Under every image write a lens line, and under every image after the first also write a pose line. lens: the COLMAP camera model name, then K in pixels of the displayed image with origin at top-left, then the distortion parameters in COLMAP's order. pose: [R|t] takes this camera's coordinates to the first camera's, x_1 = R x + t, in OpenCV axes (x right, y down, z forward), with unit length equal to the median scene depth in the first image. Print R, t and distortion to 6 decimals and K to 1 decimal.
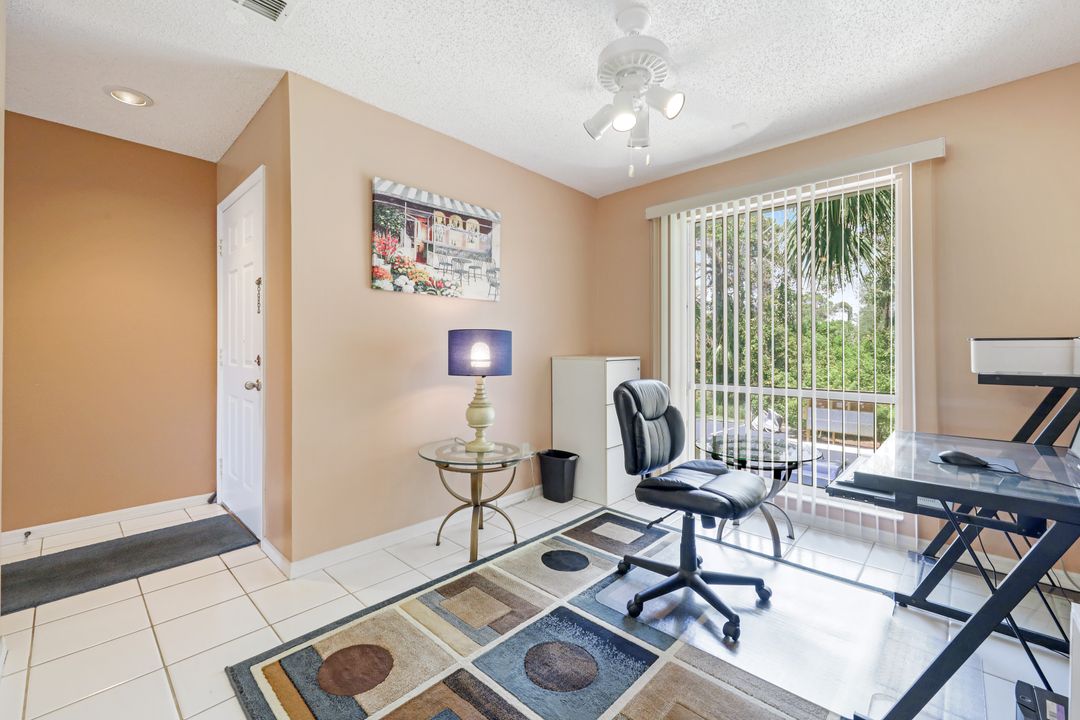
lens RADIAL K [[443.8, 0, 536.8], [0, 443.8, 354.1], [0, 0, 1]] dist [0.000484, -0.000452]
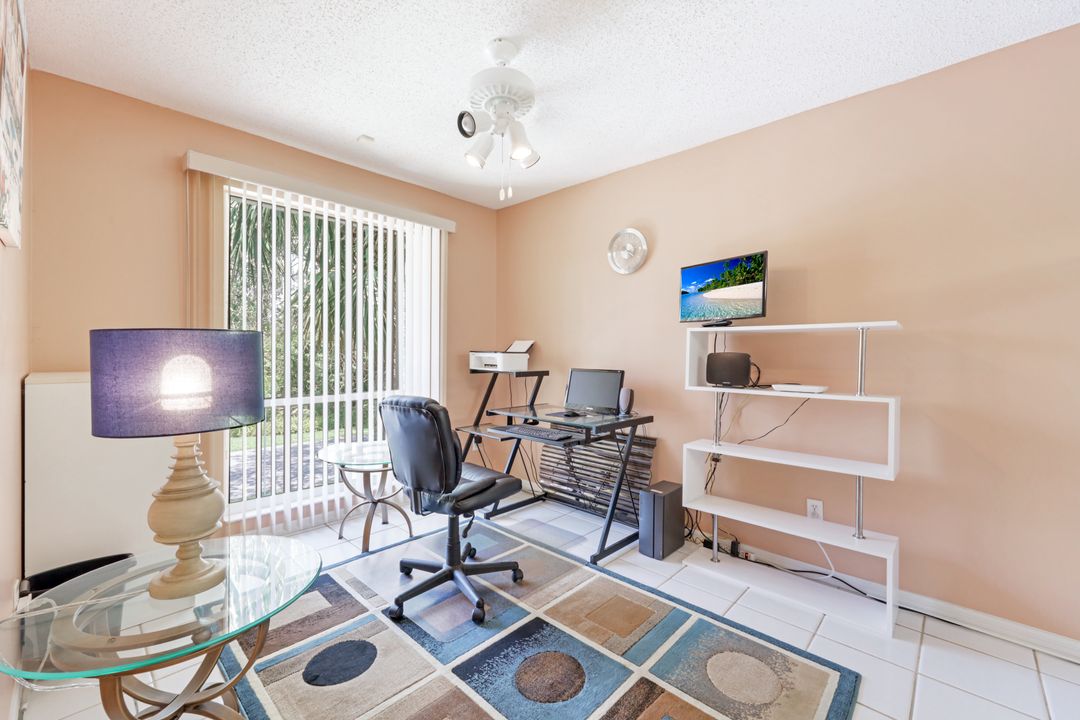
lens RADIAL K [[443.8, 0, 536.8], [0, 443.8, 354.1], [0, 0, 1]] dist [0.000484, -0.000452]
pose [[0.009694, -0.006129, 0.999934, -0.602350], [0.002649, 0.999978, 0.006103, -0.031497], [-0.999950, 0.002589, 0.009710, 0.632835]]
